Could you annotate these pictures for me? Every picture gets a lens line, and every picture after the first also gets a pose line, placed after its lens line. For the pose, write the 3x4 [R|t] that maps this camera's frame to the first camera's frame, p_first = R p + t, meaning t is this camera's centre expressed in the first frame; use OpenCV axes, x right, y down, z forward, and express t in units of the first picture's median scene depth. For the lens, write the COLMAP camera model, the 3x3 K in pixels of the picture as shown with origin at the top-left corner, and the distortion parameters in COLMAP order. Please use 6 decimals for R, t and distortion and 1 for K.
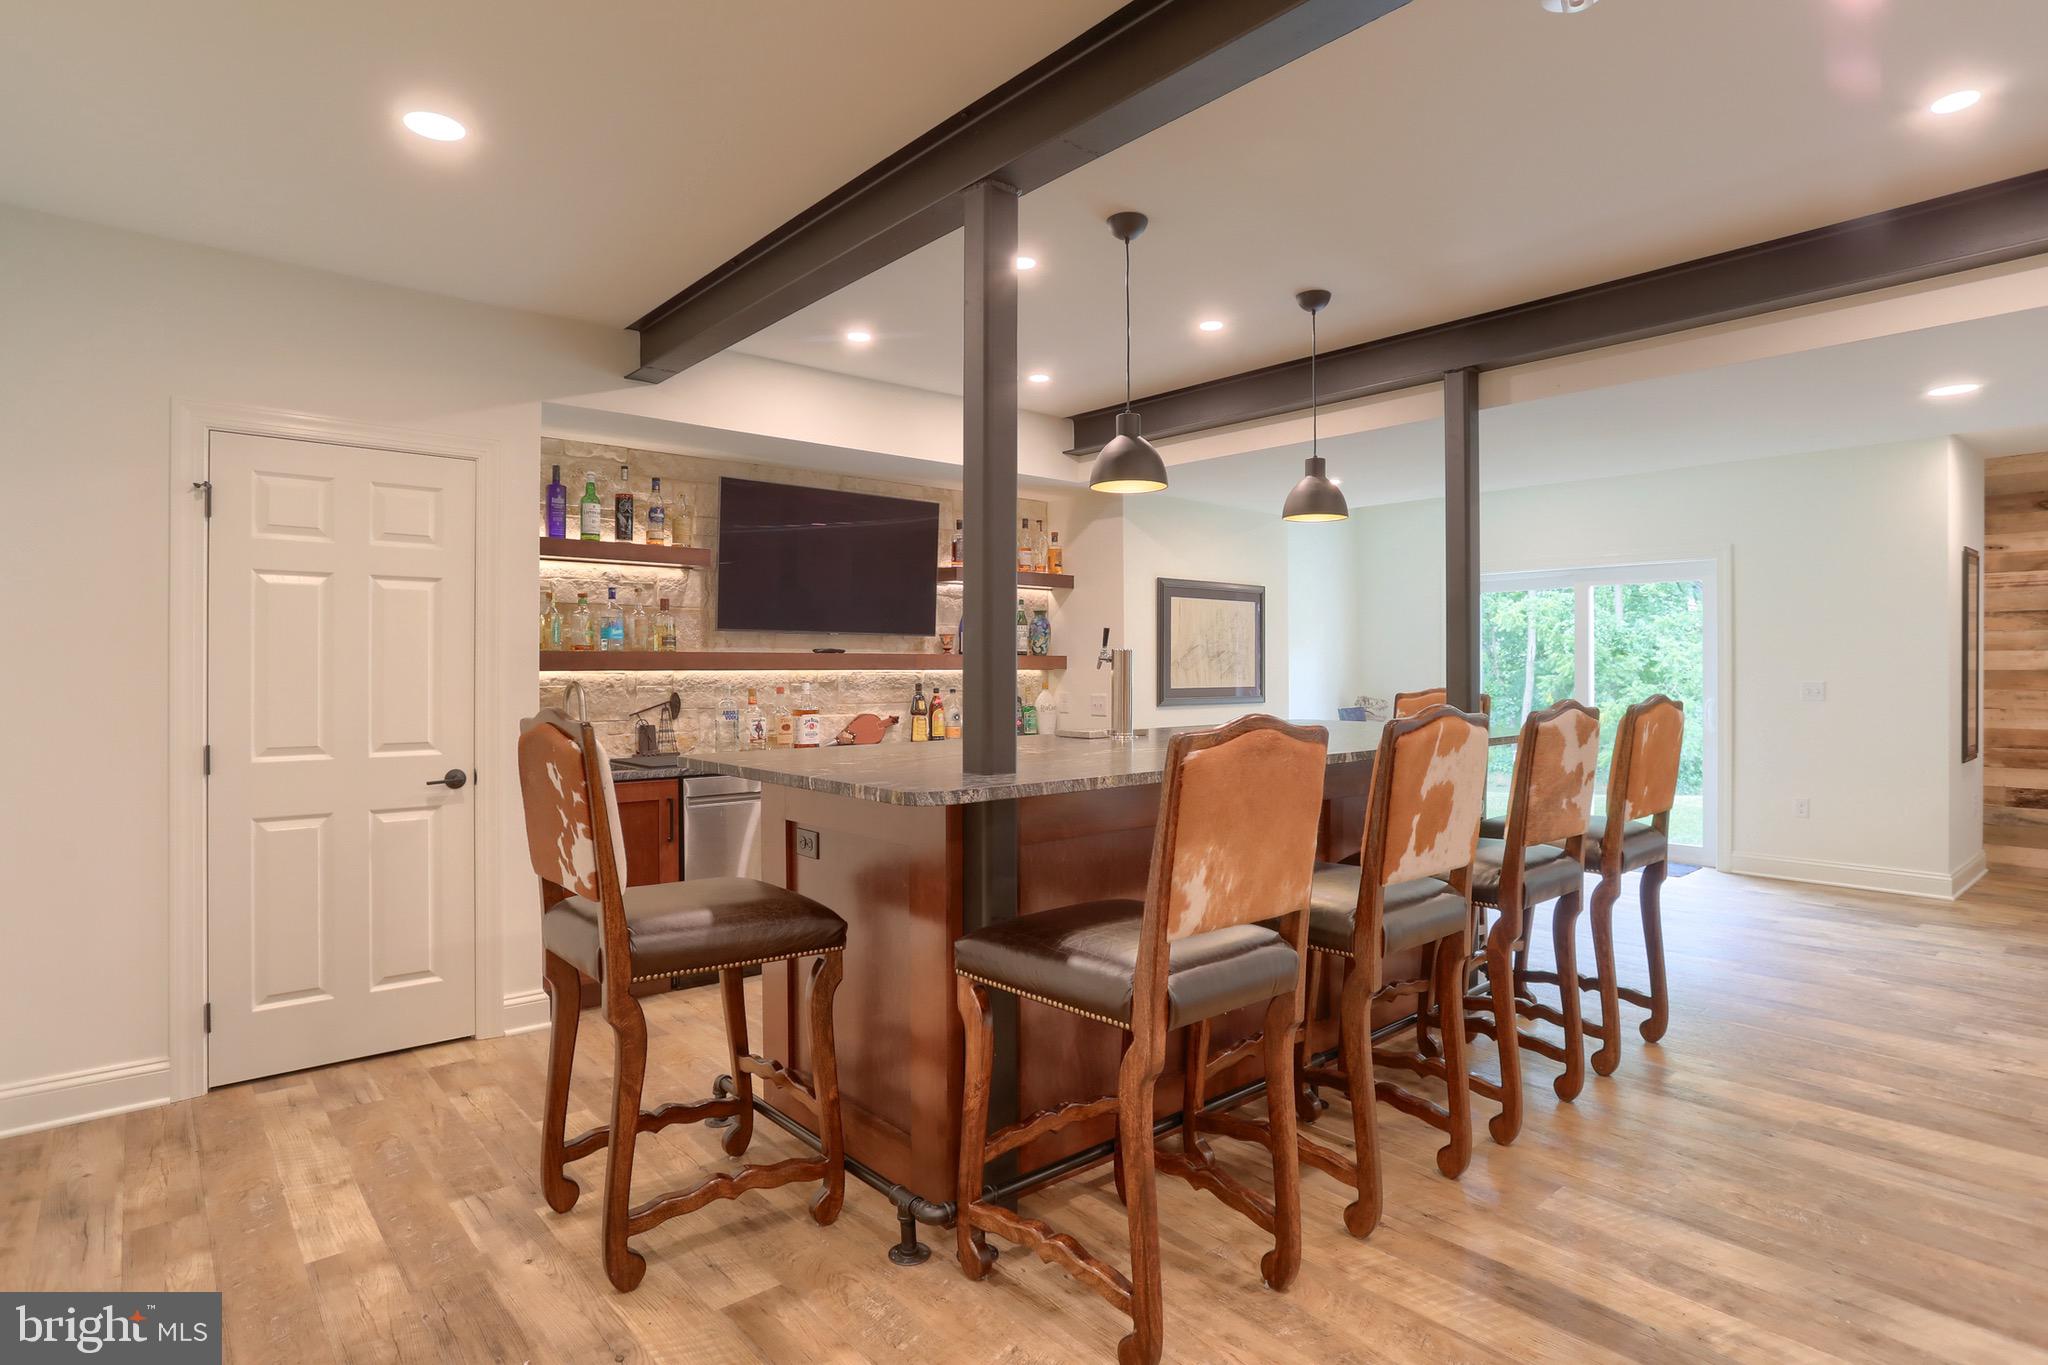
lens RADIAL K [[1061.9, 0, 1052.8], [0, 1061.9, 669.3], [0, 0, 1]] dist [-0.055643, 0.028587]
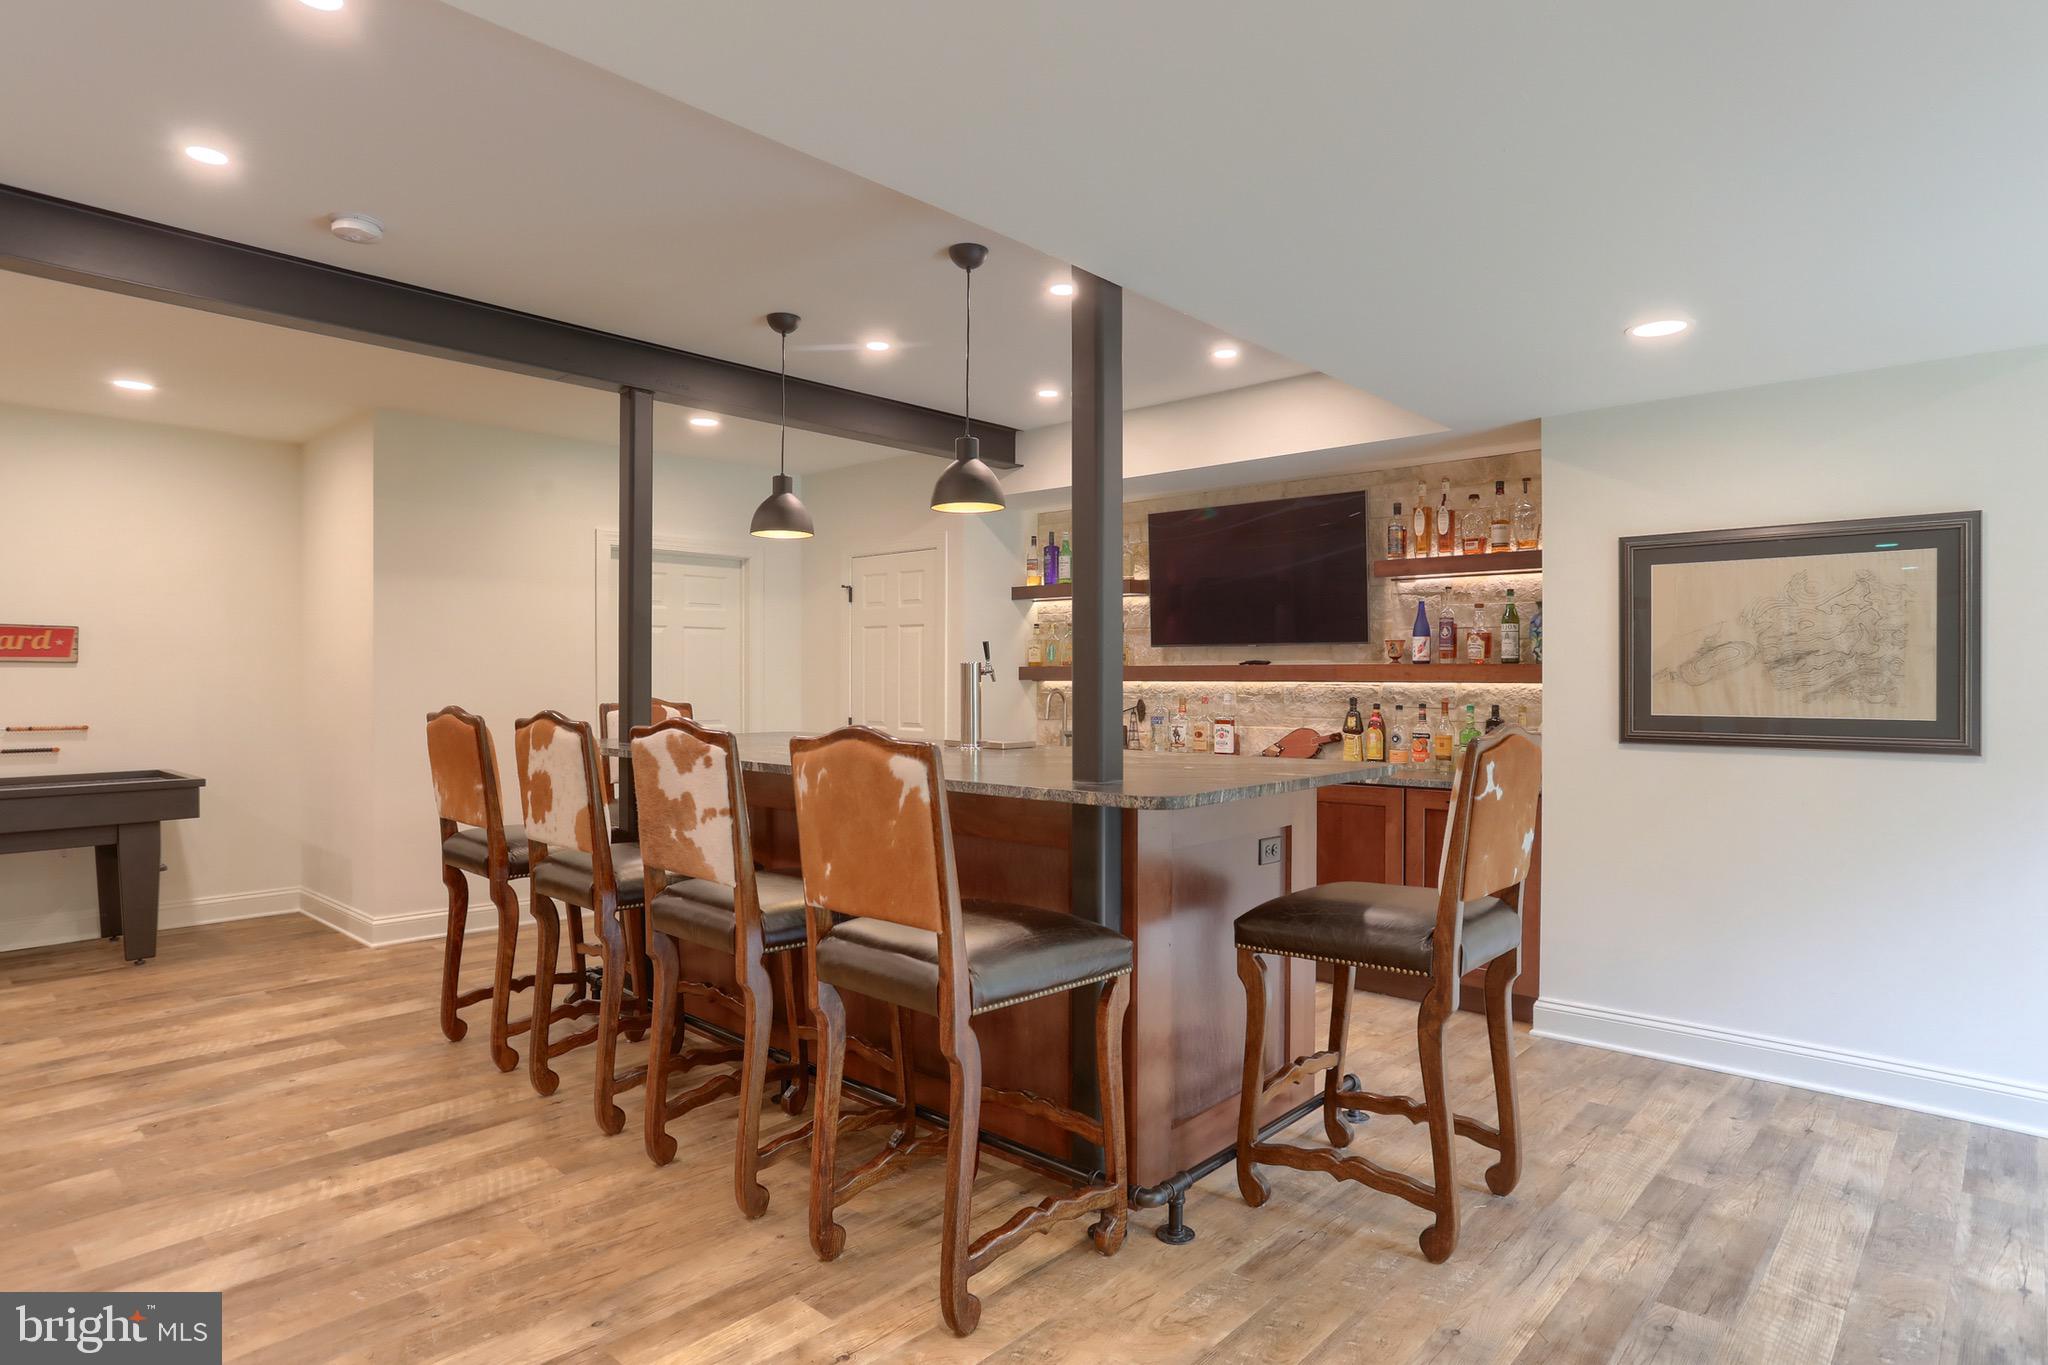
lens RADIAL K [[1117.0, 0, 1024.0], [0, 1117.0, 682.5], [0, 0, 1]] dist [-0.050338, 0.029819]
pose [[0.105834, 0.005884, -0.994366, 0.775462], [-0.002698, 0.999981, 0.005630, -0.003831], [0.994380, 0.002087, 0.105847, 0.633432]]
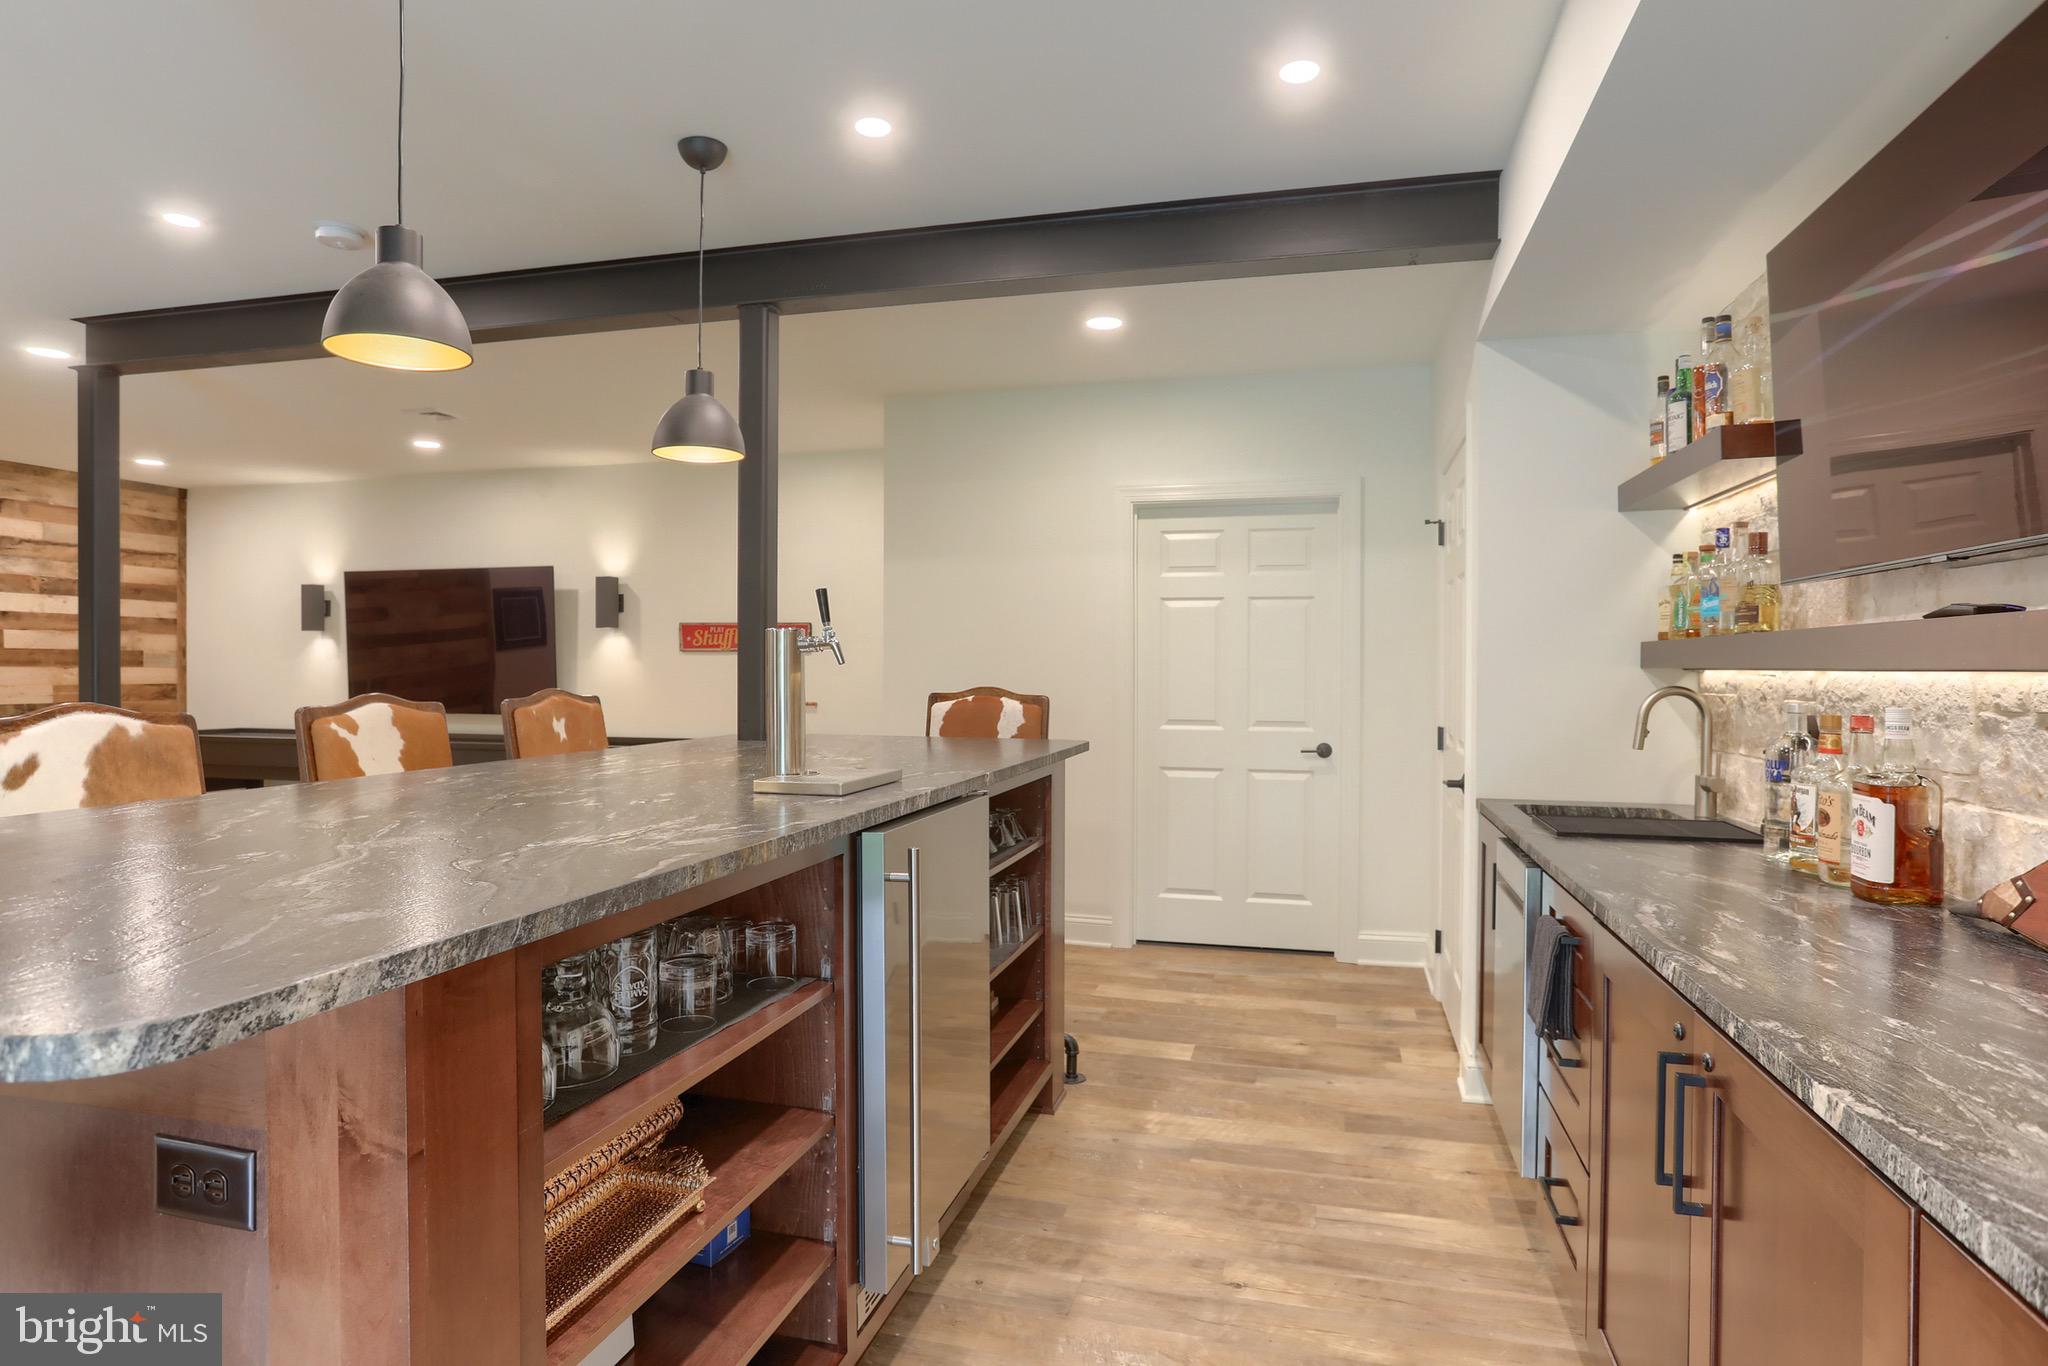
lens RADIAL K [[1102.4, 0, 1024.0], [0, 1102.4, 683.0], [0, 0, 1]] dist [-0.055212, 0.000418]
pose [[-0.839574, 0.006405, -0.543208, 0.188711], [-0.004145, 0.999826, 0.018196, -0.000832], [0.543230, 0.017529, -0.839401, 1.054765]]
